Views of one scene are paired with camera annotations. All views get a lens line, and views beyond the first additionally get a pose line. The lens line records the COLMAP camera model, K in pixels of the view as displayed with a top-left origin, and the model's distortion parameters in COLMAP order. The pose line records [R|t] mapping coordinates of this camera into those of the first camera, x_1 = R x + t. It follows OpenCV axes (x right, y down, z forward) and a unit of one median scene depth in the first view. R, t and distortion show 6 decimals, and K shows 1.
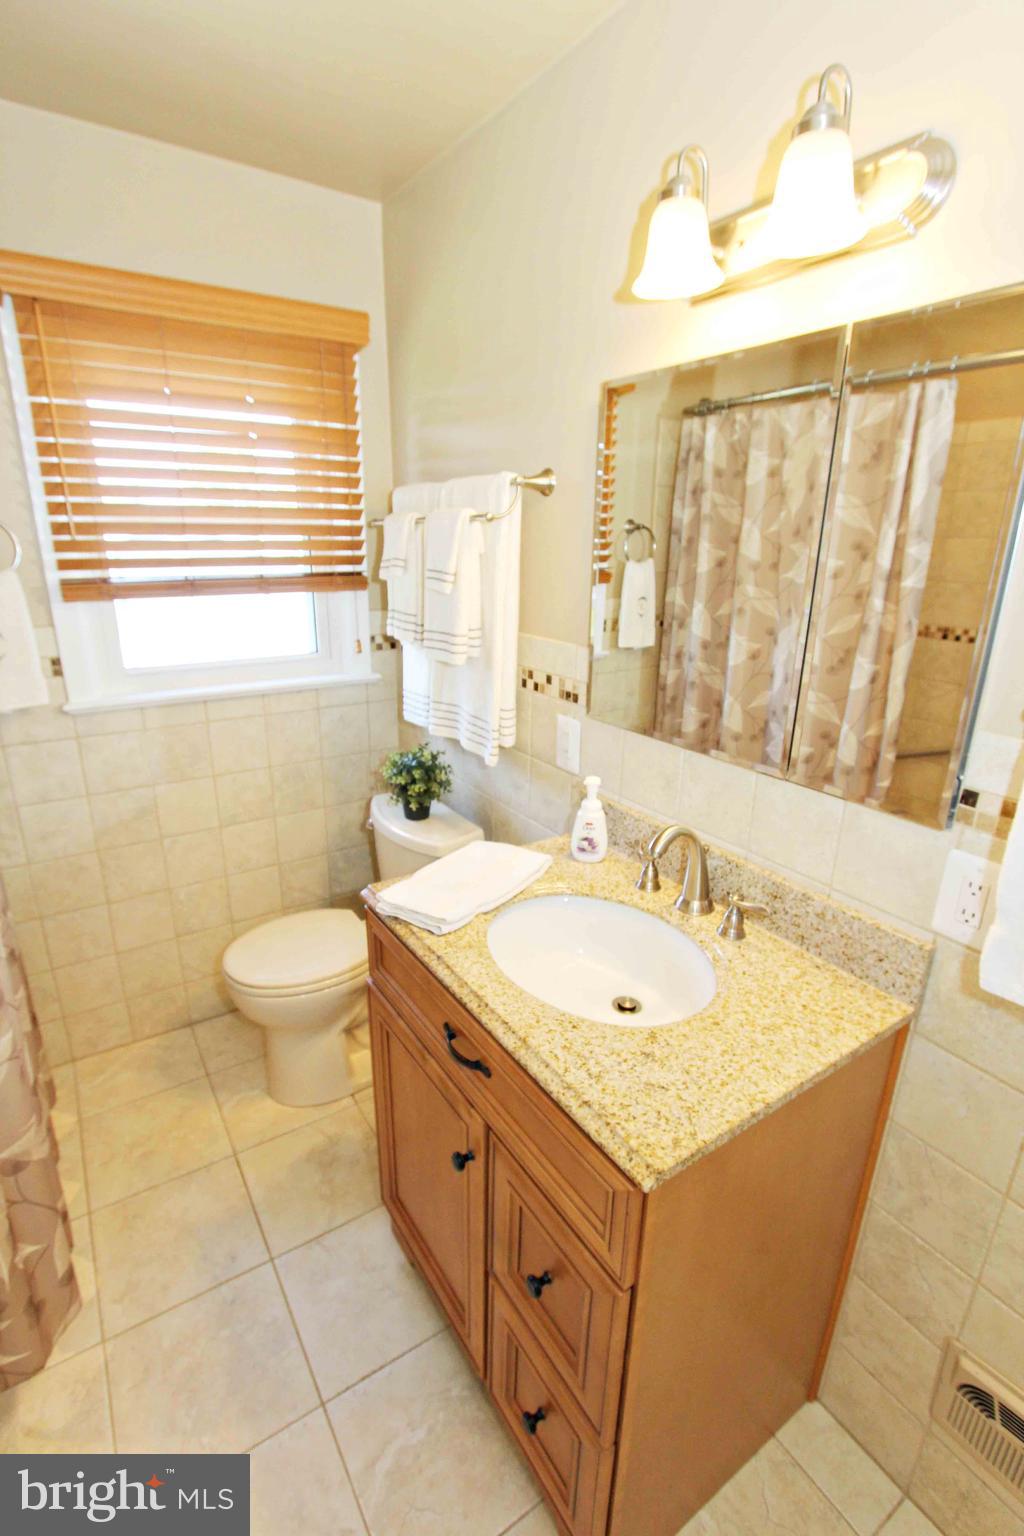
lens RADIAL K [[706.6, 0, 512.3], [0, 706.6, 781.5], [0, 0, 1]] dist [-0.021911, 0.005075]
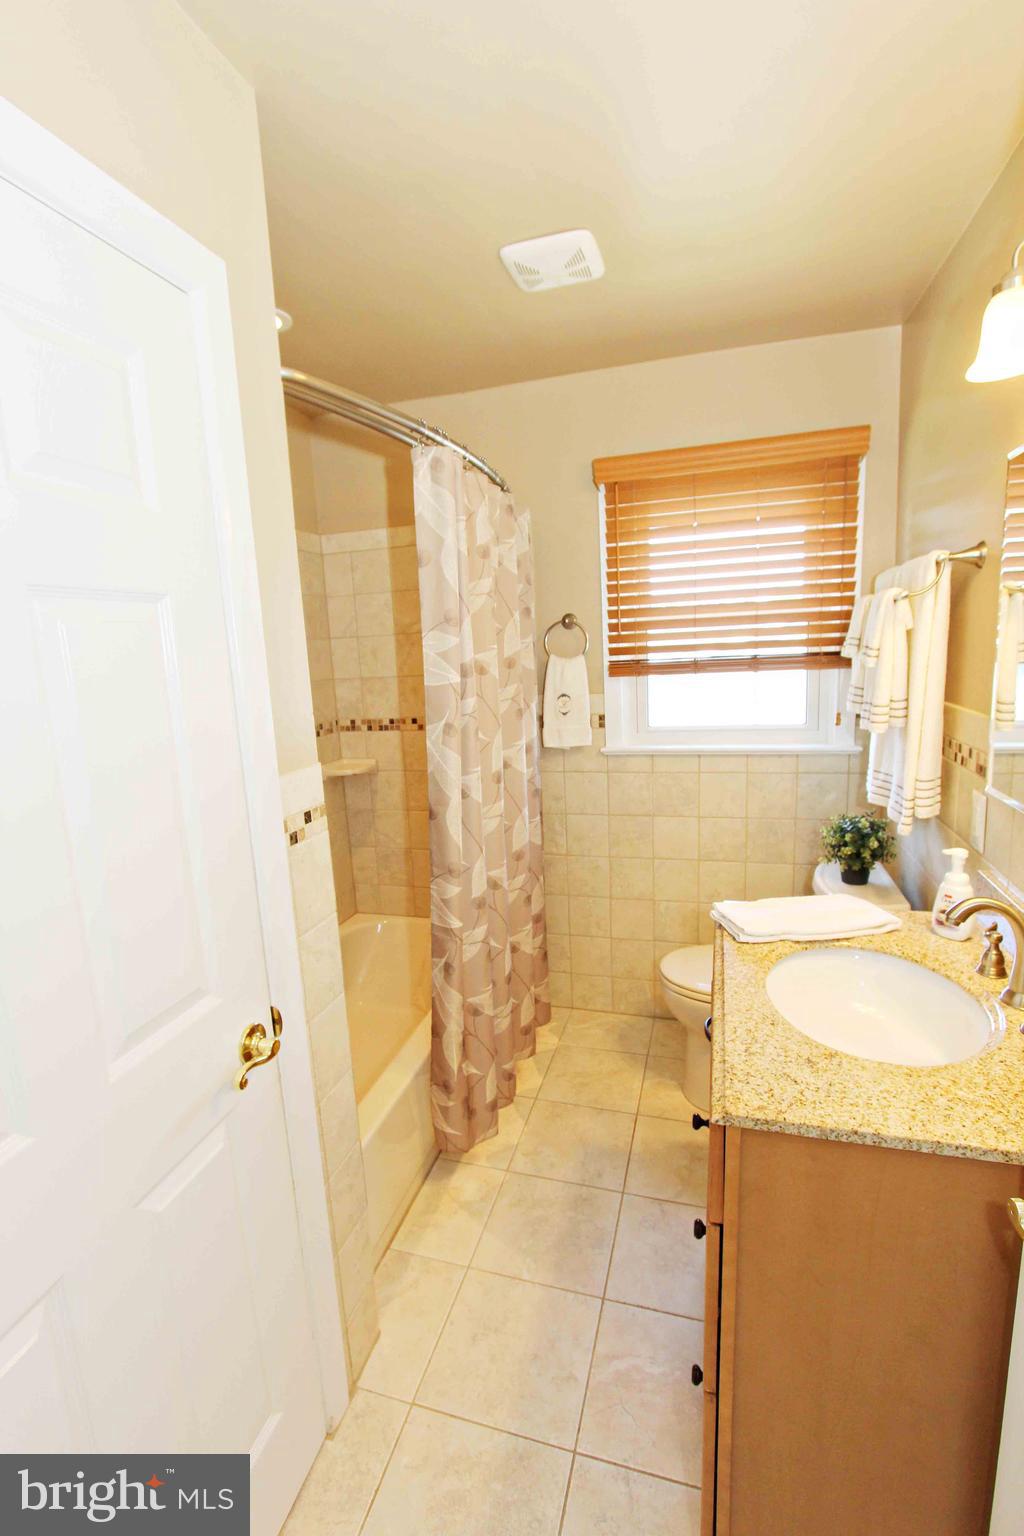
lens RADIAL K [[706.6, 0, 512.3], [0, 706.6, 781.5], [0, 0, 1]] dist [-0.021911, 0.005075]
pose [[0.652904, 0.103003, -0.750404, 0.318076], [-0.192134, 0.980829, -0.032539, 0.038870], [0.732667, 0.165423, 0.660178, -0.069340]]
